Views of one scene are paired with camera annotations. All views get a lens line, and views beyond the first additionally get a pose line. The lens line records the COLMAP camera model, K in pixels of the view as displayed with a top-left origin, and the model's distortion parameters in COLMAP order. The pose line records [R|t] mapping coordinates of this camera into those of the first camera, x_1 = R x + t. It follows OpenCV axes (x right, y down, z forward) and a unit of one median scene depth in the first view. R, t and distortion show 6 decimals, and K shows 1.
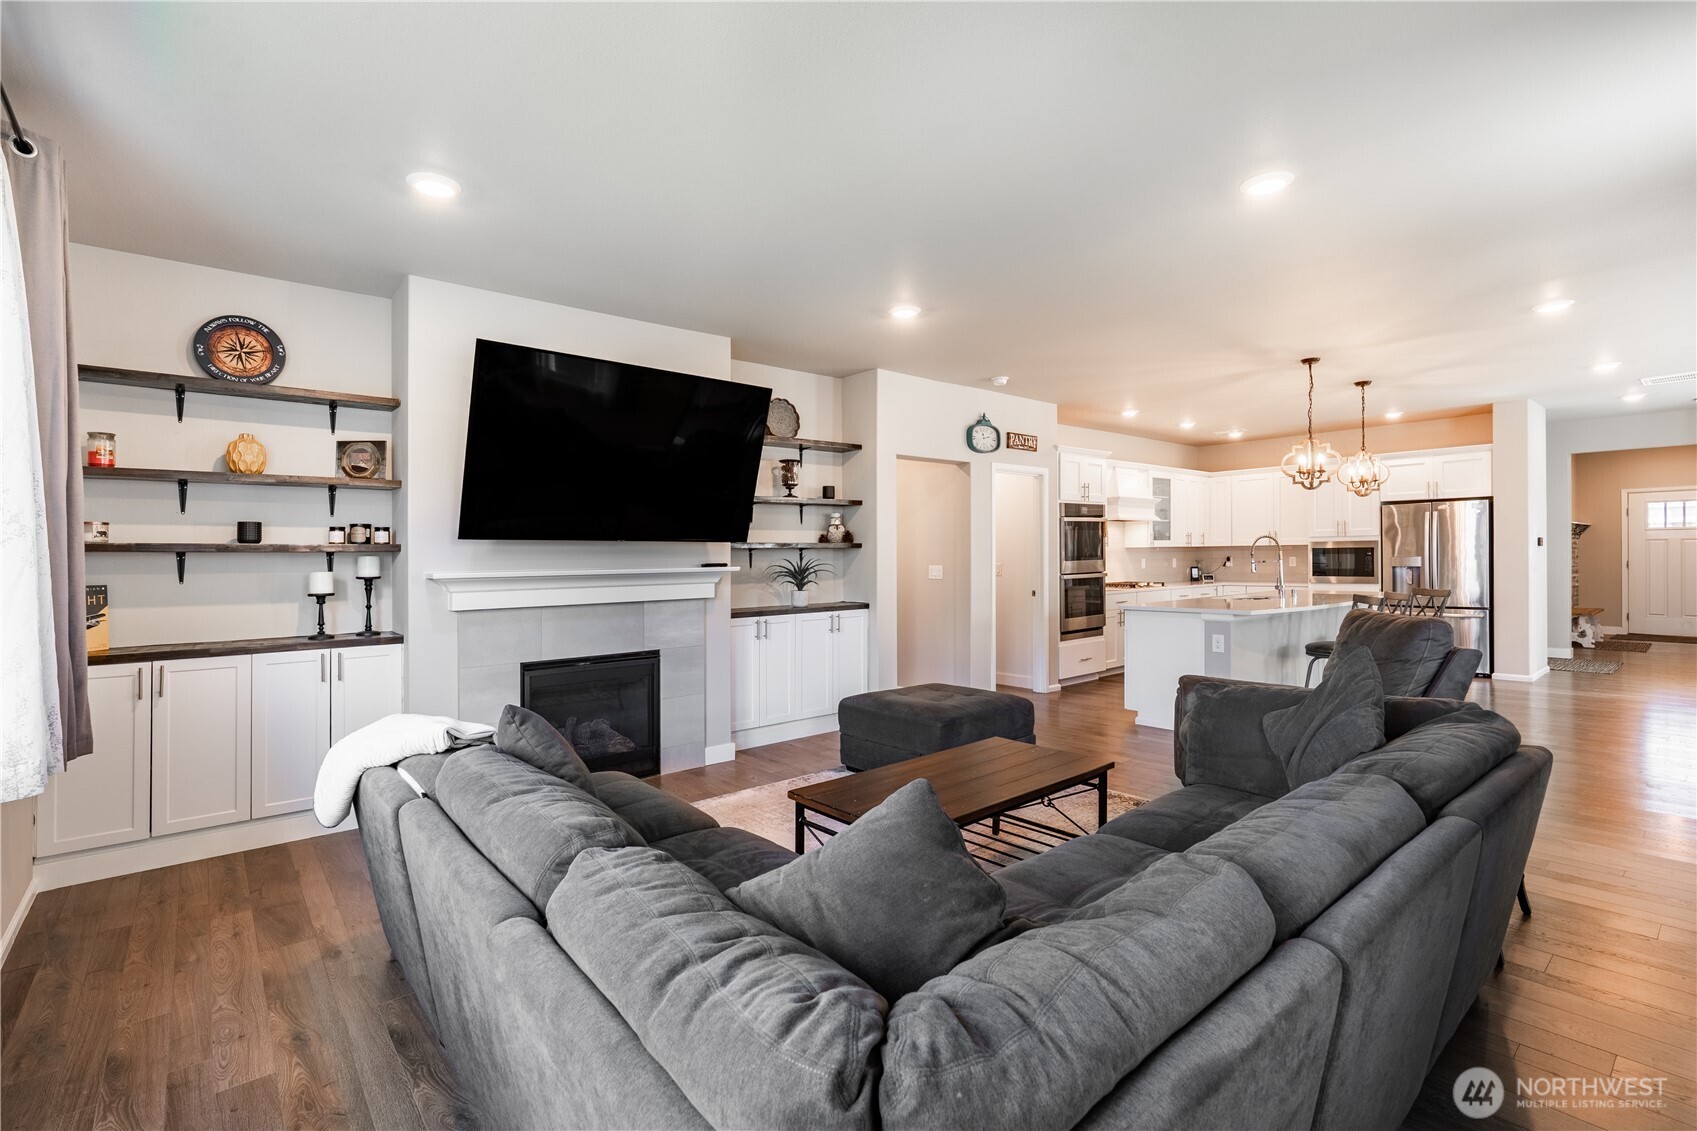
lens RADIAL K [[782.7, 0, 847.2], [0, 782.7, 559.7], [0, 0, 1]] dist [0.001048, 0.000786]
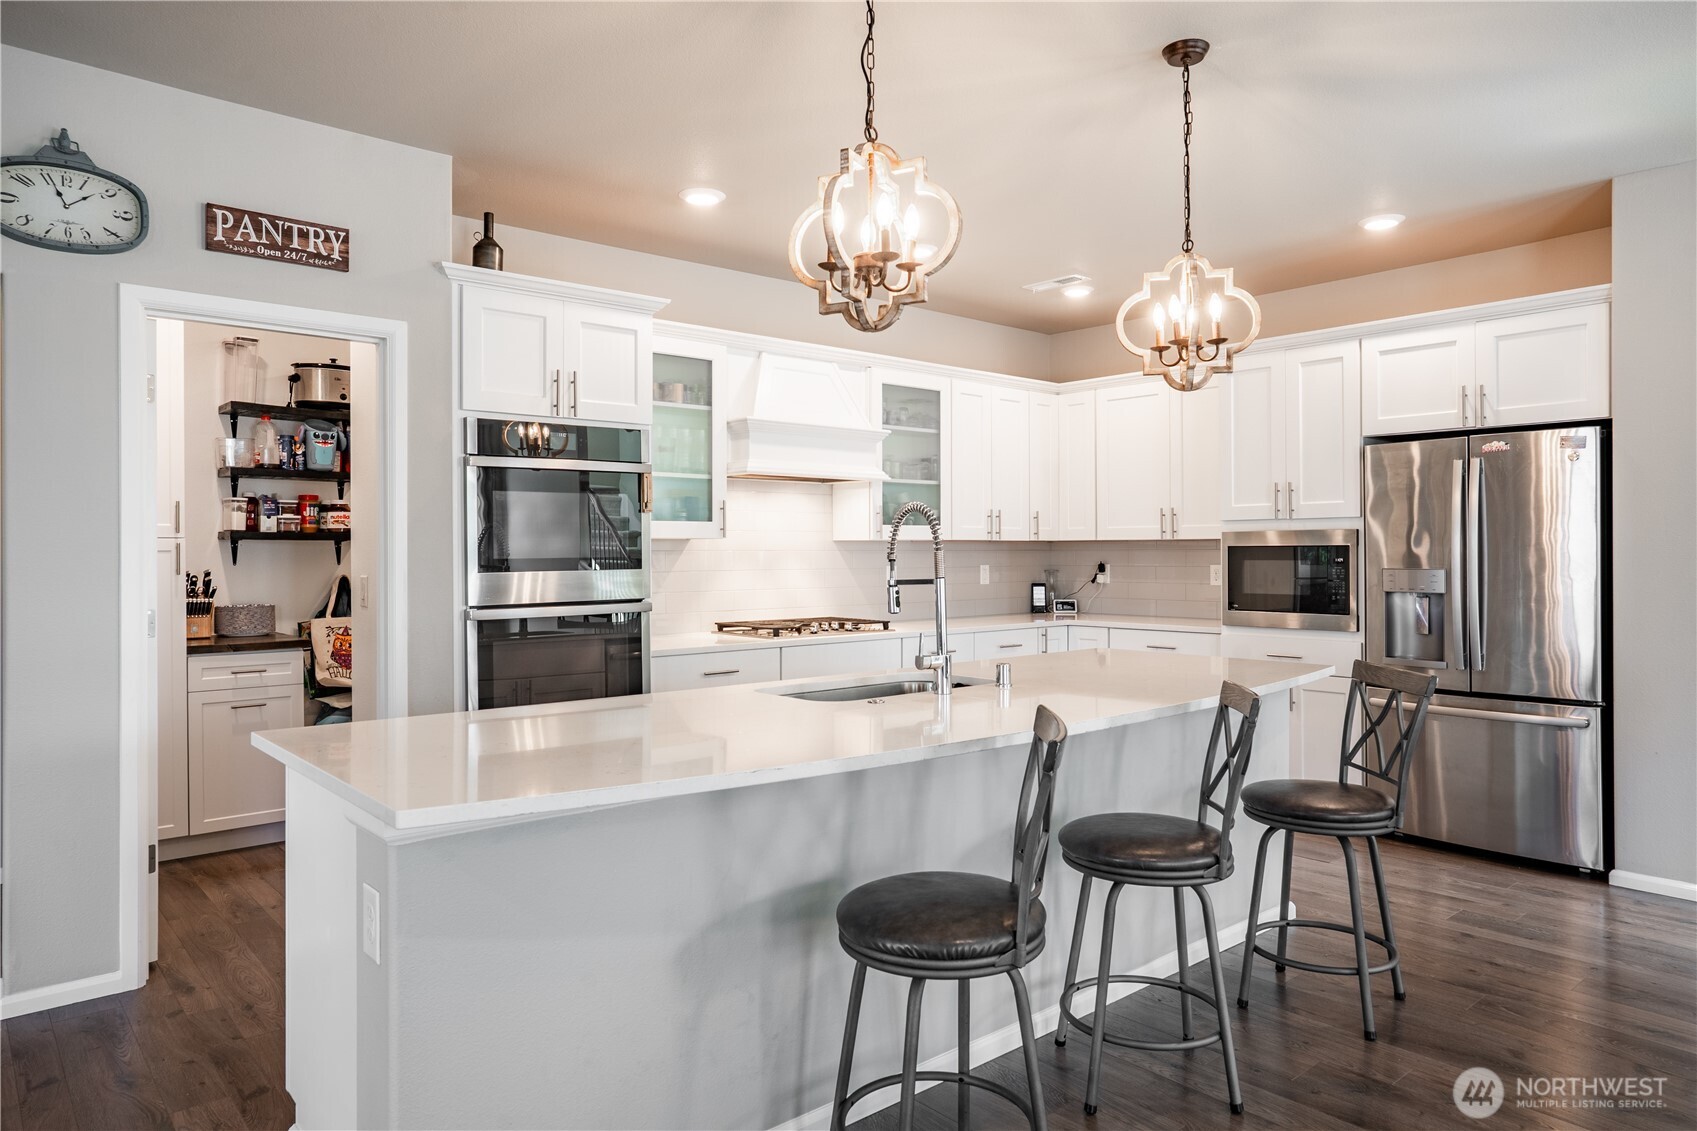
lens RADIAL K [[1081.3, 0, 850.6], [0, 1081.3, 545.8], [0, 0, 1]] dist [-0.002128, 0.001791]
pose [[0.999923, 0.009899, 0.007500, 0.665999], [-0.009807, 0.999877, -0.012221, -0.009576], [-0.007620, 0.012146, 0.999897, 0.700653]]
